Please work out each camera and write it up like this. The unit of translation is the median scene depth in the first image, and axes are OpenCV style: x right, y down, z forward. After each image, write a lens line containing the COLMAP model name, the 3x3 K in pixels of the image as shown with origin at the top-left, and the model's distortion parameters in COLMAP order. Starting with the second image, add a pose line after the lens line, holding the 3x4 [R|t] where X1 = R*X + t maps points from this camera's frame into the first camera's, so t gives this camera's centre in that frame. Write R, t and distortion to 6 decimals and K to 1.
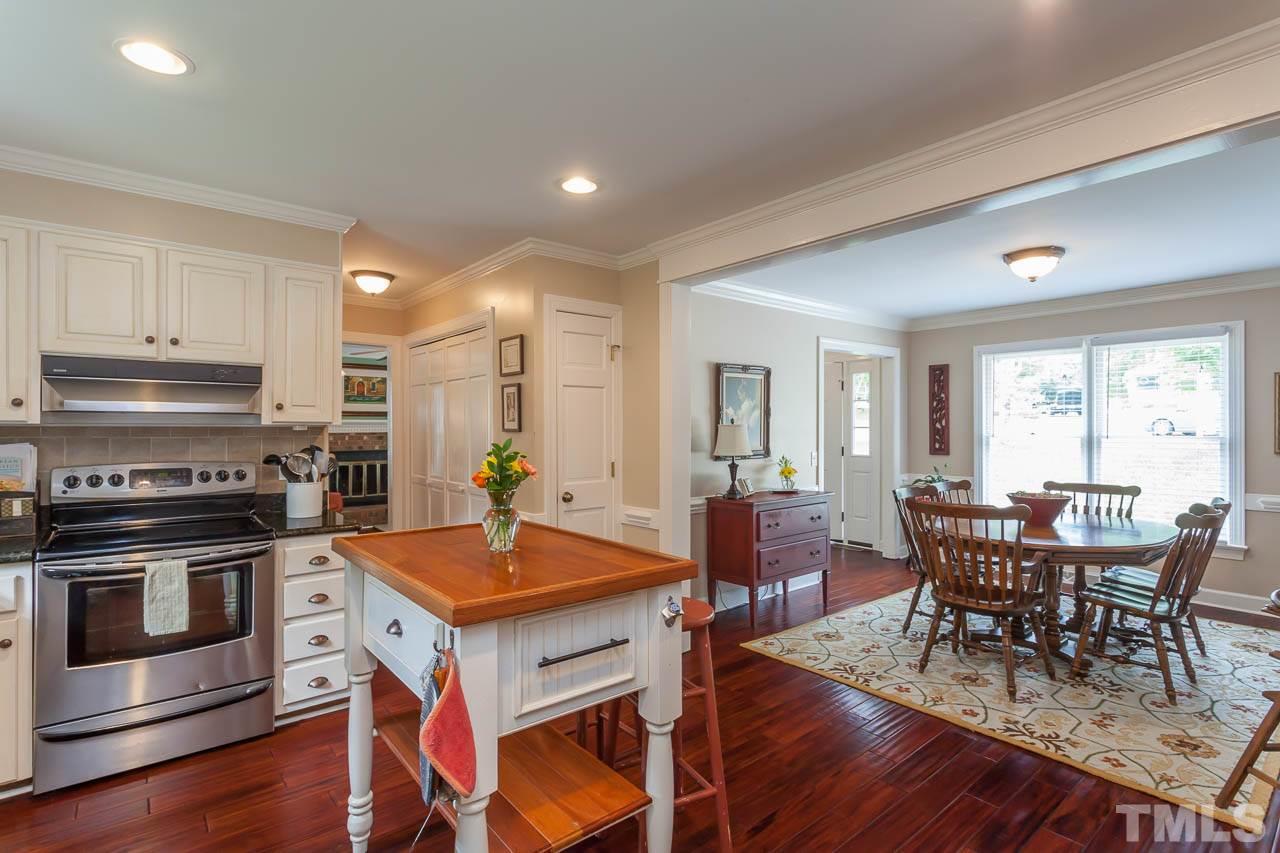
lens RADIAL K [[612.7, 0, 636.2], [0, 612.7, 425.1], [0, 0, 1]] dist [0.001384, 0.000495]
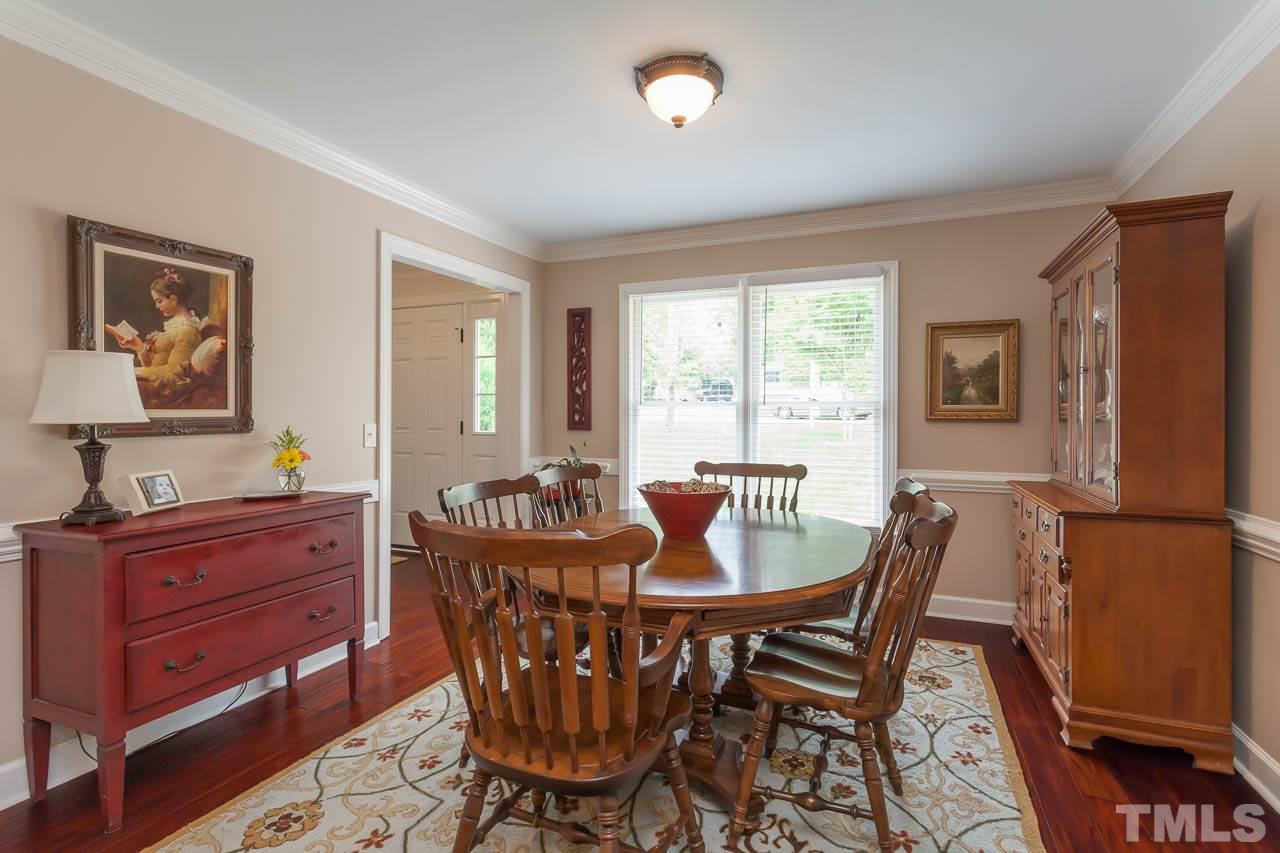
lens RADIAL K [[628.9, 0, 635.7], [0, 628.9, 409.3], [0, 0, 1]] dist [-0.002526, 0.000459]
pose [[0.885248, 0.007892, 0.465053, 0.259284], [-0.007142, 0.999969, -0.003375, 0.032937], [-0.465065, -0.000334, 0.885276, 0.378592]]
